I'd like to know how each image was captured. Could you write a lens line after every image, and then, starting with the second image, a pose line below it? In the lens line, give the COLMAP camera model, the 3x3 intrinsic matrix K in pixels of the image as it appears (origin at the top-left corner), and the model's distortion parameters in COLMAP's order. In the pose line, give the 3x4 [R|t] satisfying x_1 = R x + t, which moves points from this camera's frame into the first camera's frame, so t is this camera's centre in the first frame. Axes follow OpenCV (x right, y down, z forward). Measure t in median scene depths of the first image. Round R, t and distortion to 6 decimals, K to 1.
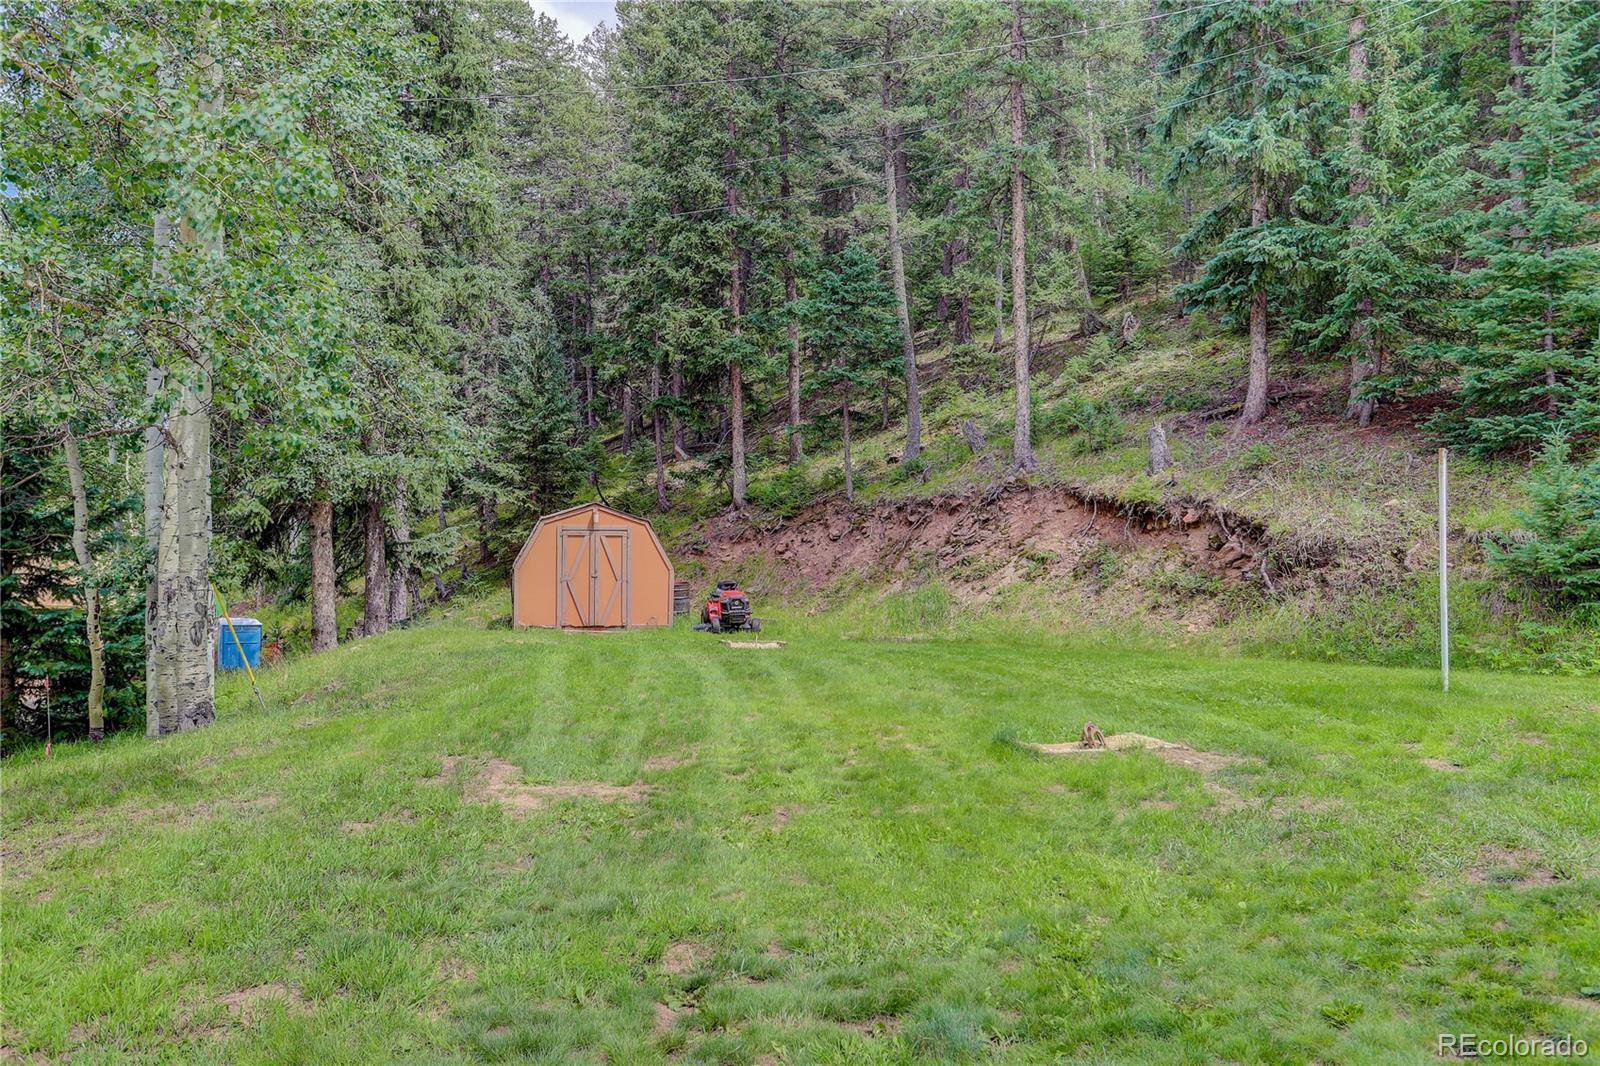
lens RADIAL K [[1282.8, 0, 812.7], [0, 1282.8, 534.7], [0, 0, 1]] dist [0.014327, 0.007428]
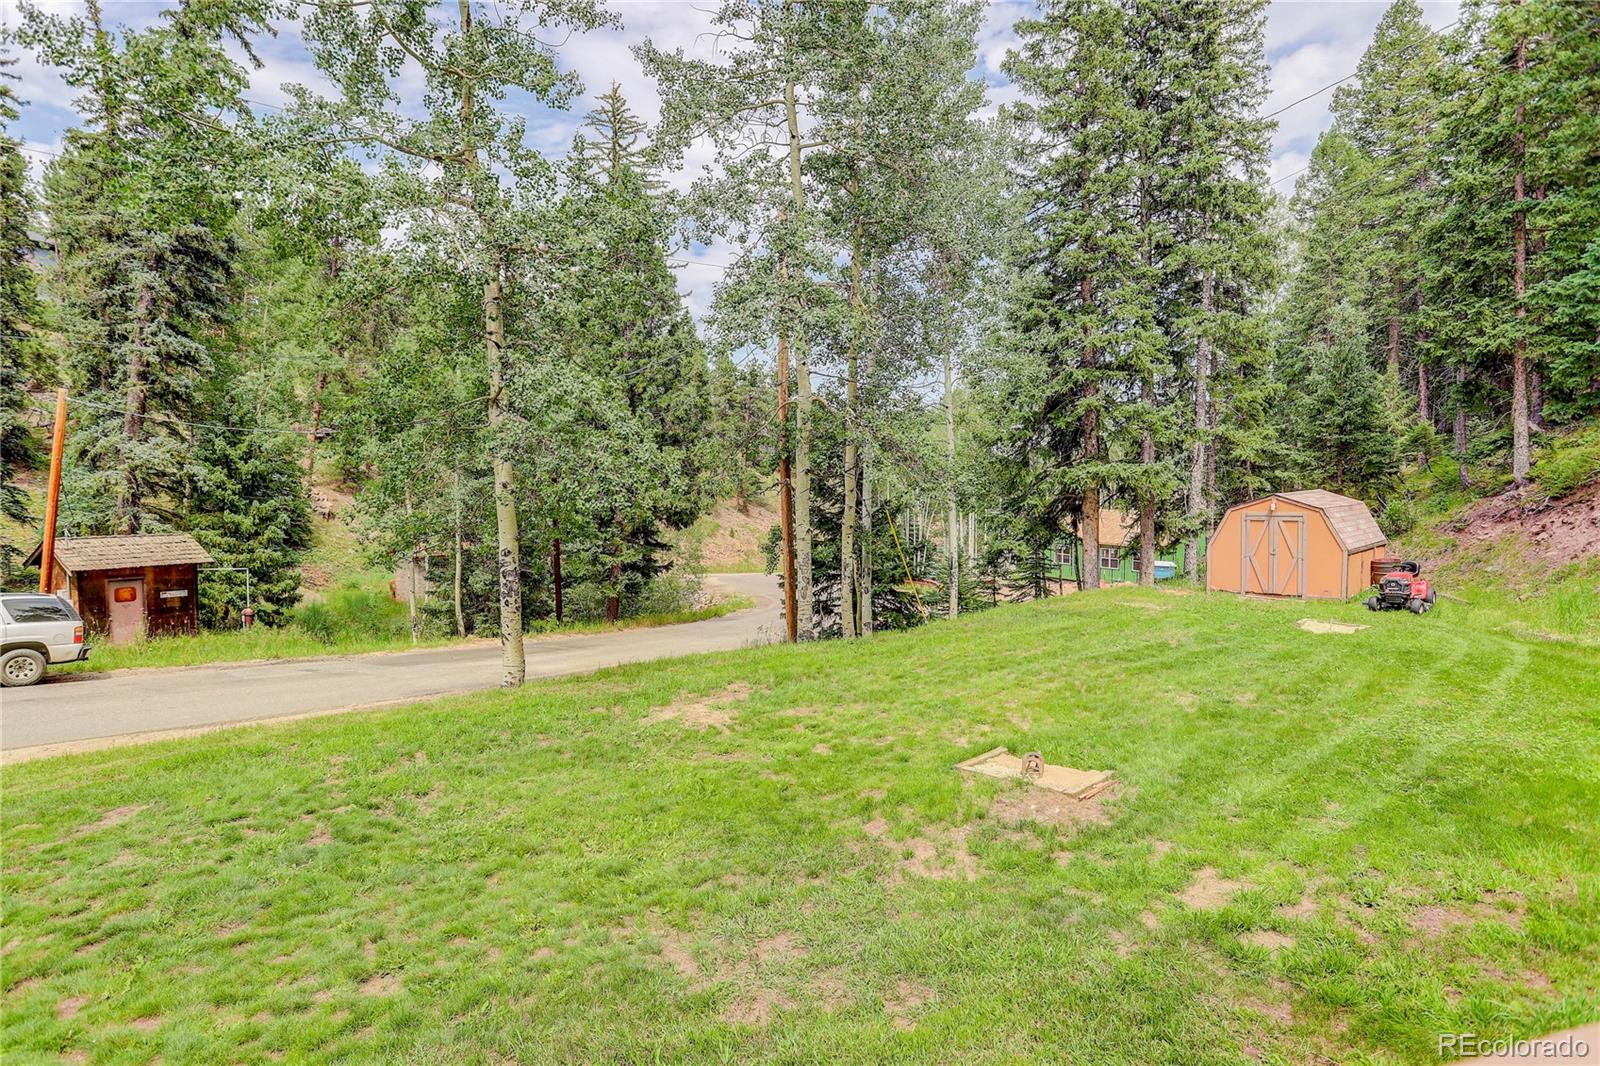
lens RADIAL K [[883.4, 0, 781.9], [0, 883.4, 541.5], [0, 0, 1]] dist [-0.036138, 0.027038]
pose [[0.529056, 0.034560, -0.847883, 0.276129], [0.020999, 0.998331, 0.053795, -0.033103], [0.848327, -0.046265, 0.527447, 0.150995]]
